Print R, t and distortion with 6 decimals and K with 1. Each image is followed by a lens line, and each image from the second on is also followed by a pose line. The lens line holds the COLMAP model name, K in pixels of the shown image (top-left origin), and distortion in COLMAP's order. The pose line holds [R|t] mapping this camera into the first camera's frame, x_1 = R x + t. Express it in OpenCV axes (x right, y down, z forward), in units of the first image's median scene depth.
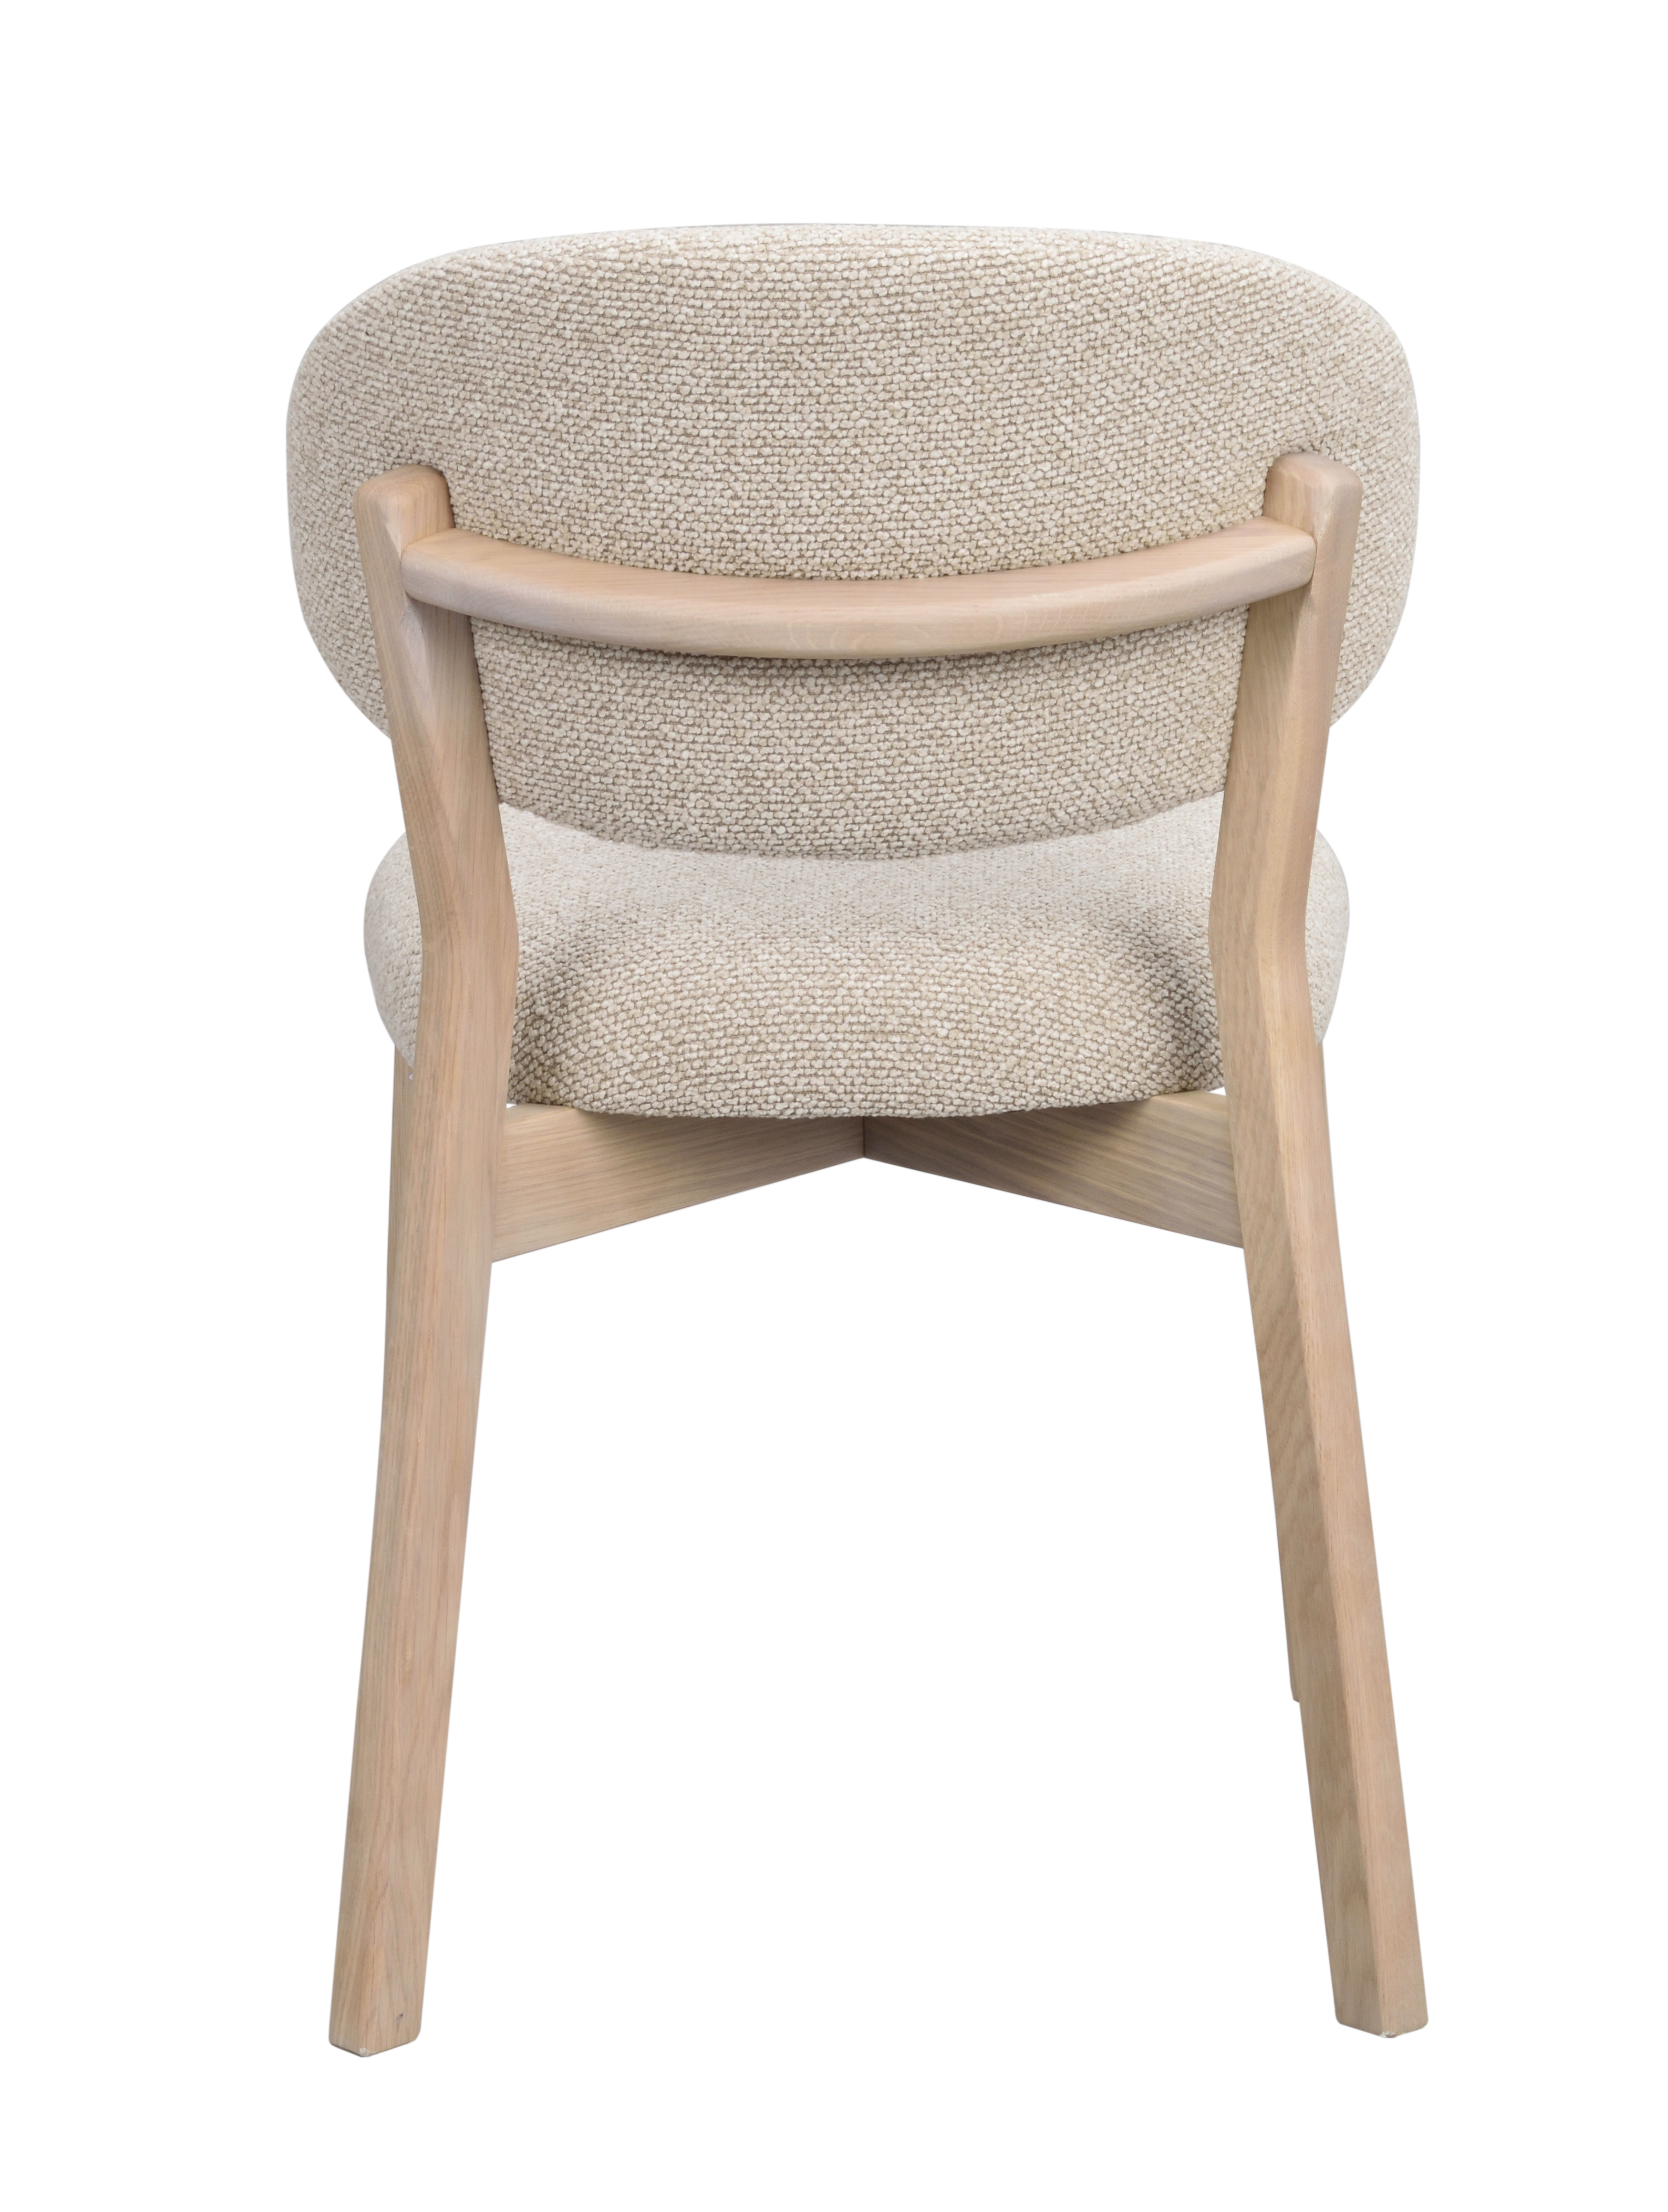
lens RADIAL K [[5330.1, 0, 834.5], [0, 5330.1, 1110.7], [0, 0, 1]] dist [-0.010353, 0.000000]
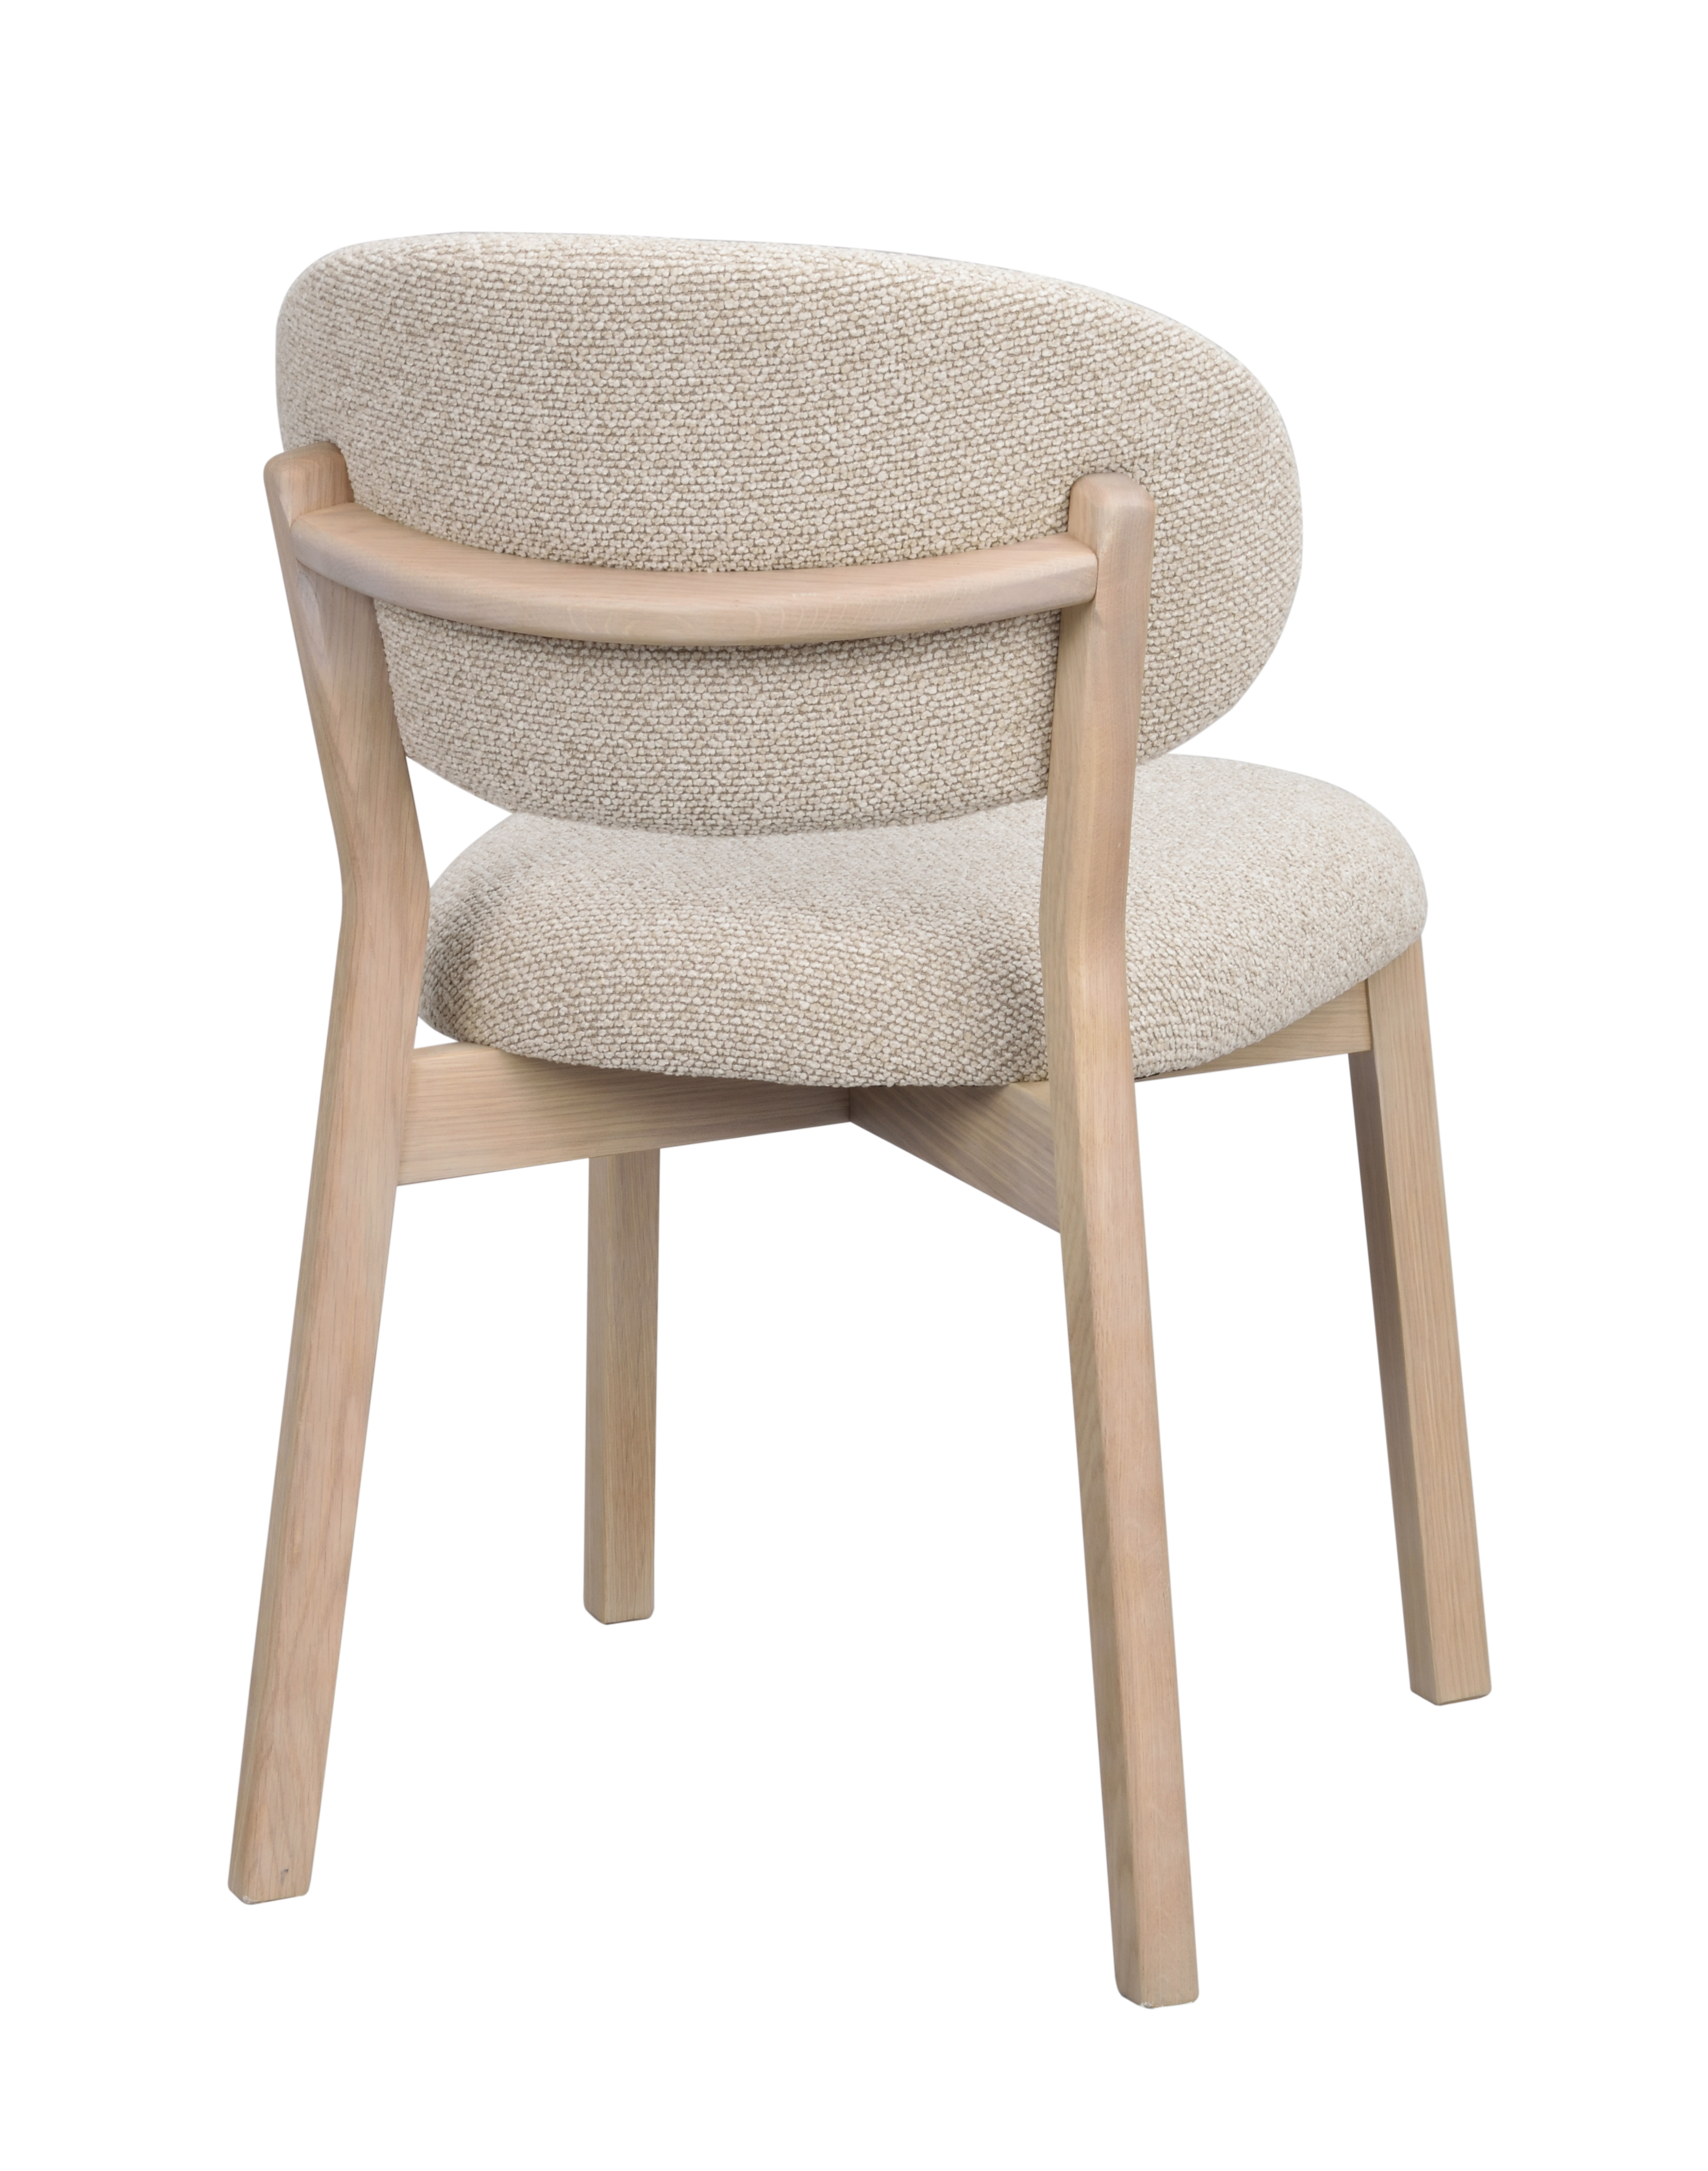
lens RADIAL K [[5075.2, 0, 854.1], [0, 5075.2, 1078.9], [0, 0, 1]] dist [-0.036613, 0.000000]
pose [[0.960537, 0.083359, -0.265369, 0.315381], [-0.082829, 0.996476, 0.013211, -0.015109], [0.265535, 0.009290, 0.964056, 0.036698]]
